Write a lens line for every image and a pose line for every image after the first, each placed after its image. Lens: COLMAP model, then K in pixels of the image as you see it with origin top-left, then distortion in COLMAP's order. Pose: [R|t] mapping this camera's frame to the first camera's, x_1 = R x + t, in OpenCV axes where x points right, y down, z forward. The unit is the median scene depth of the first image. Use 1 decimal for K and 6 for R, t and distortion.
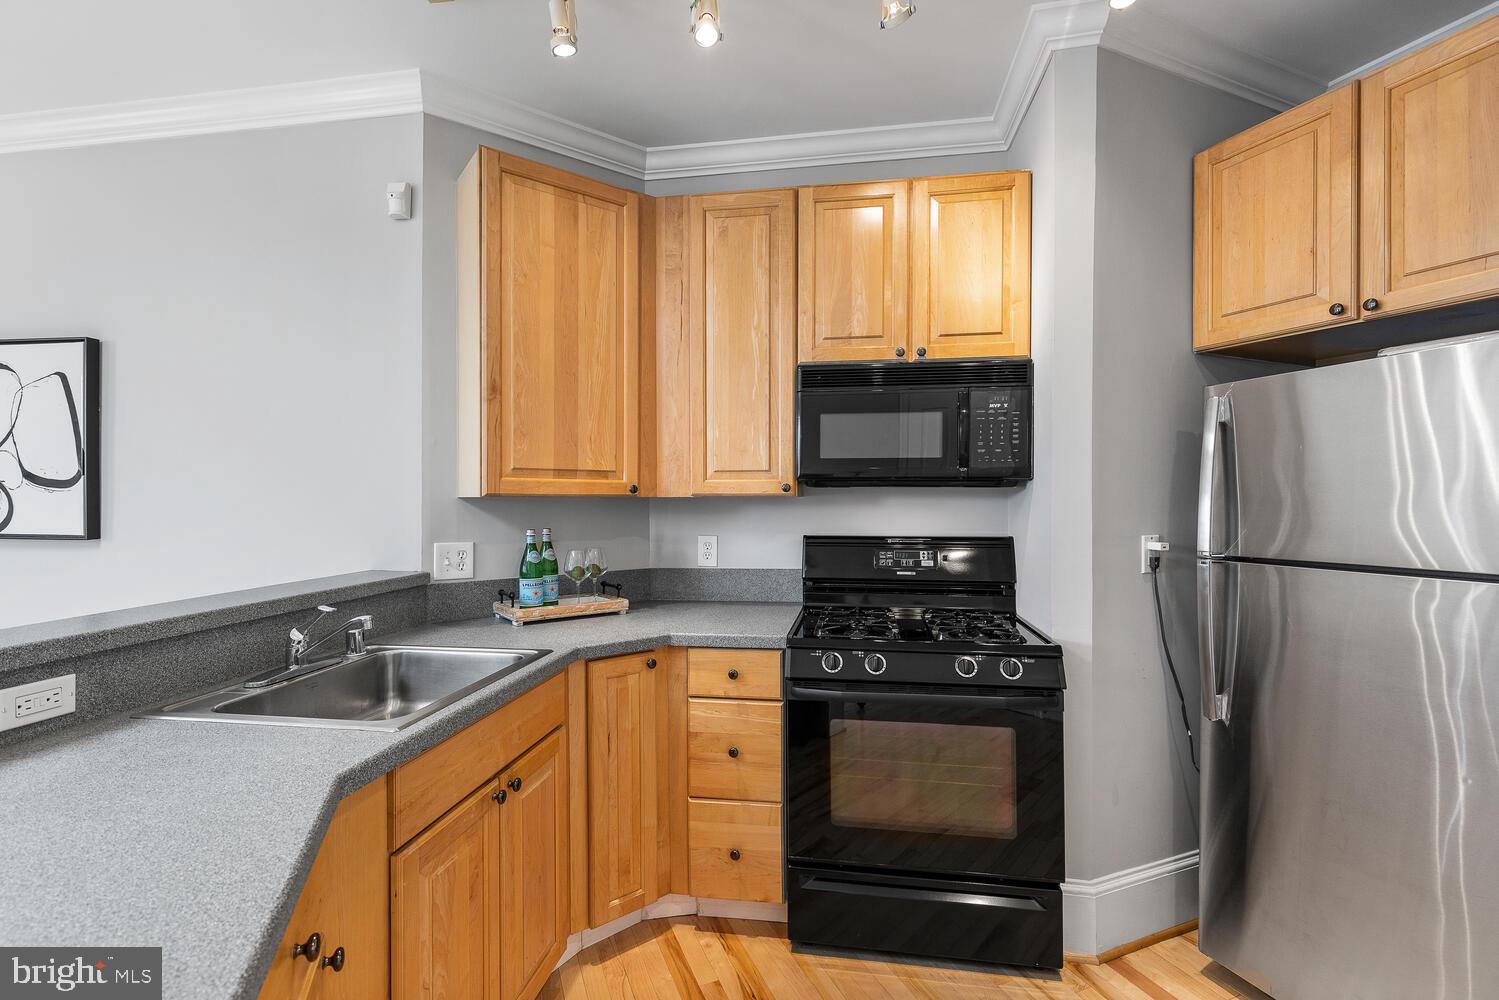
lens RADIAL K [[667.7, 0, 745.5], [0, 667.7, 501.4], [0, 0, 1]] dist [0.004848, 0.000020]
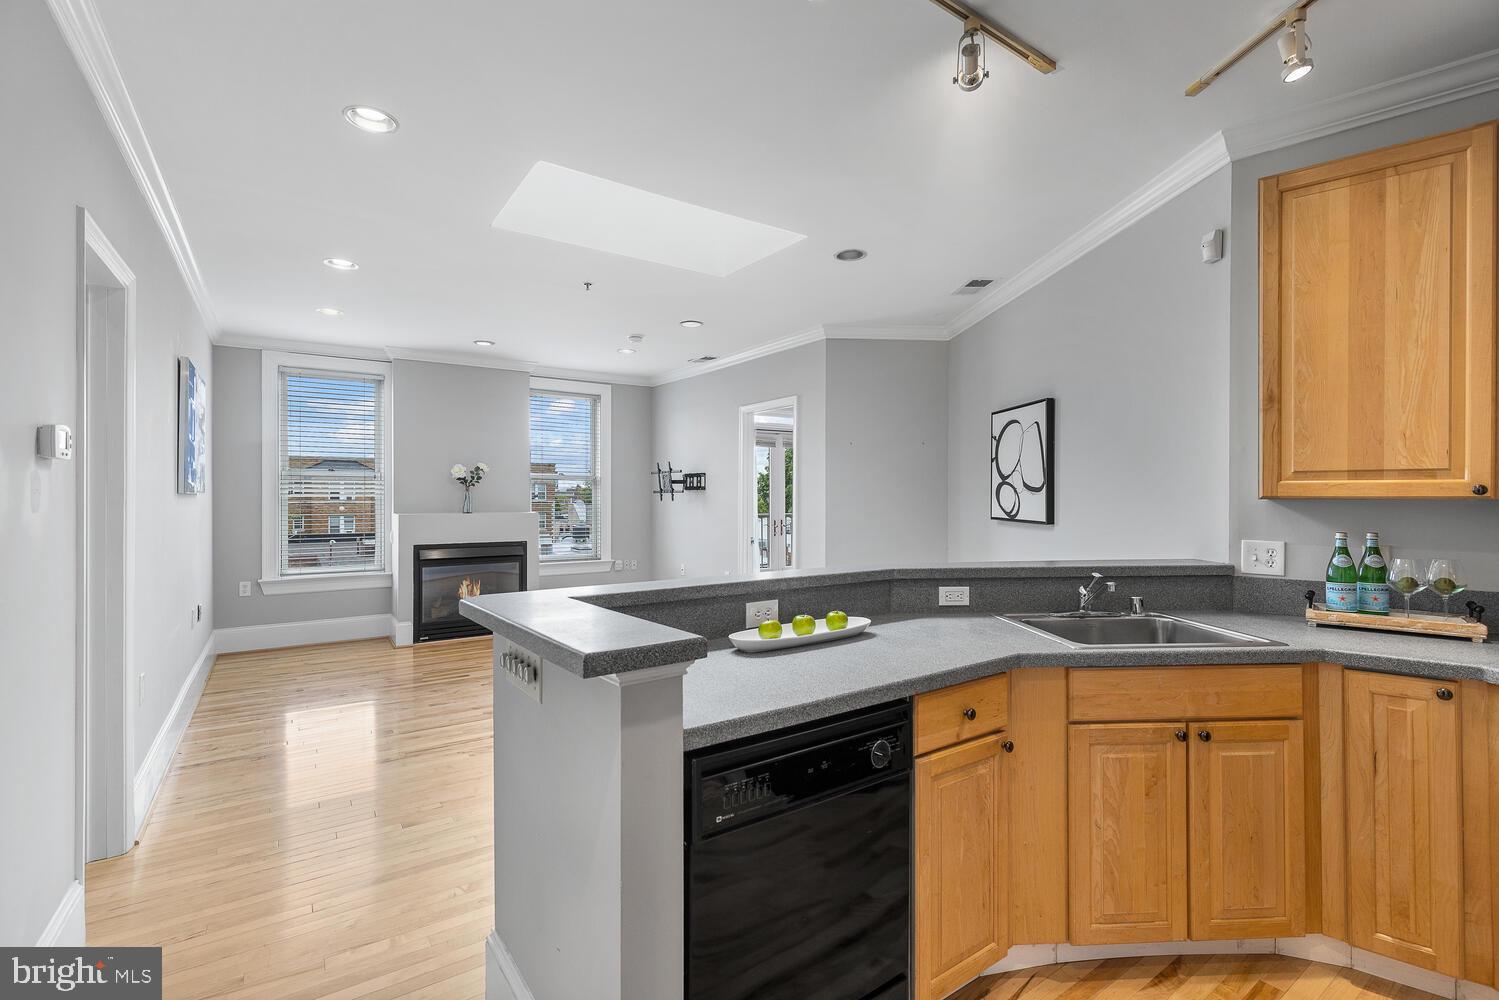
lens RADIAL K [[672.2, 0, 746.3], [0, 672.2, 498.1], [0, 0, 1]] dist [0.001900, -0.000739]
pose [[0.224757, 0.002195, -0.974412, 0.445959], [-0.002368, 0.999996, 0.001707, -0.007694], [0.974412, 0.001923, 0.224761, -0.061993]]
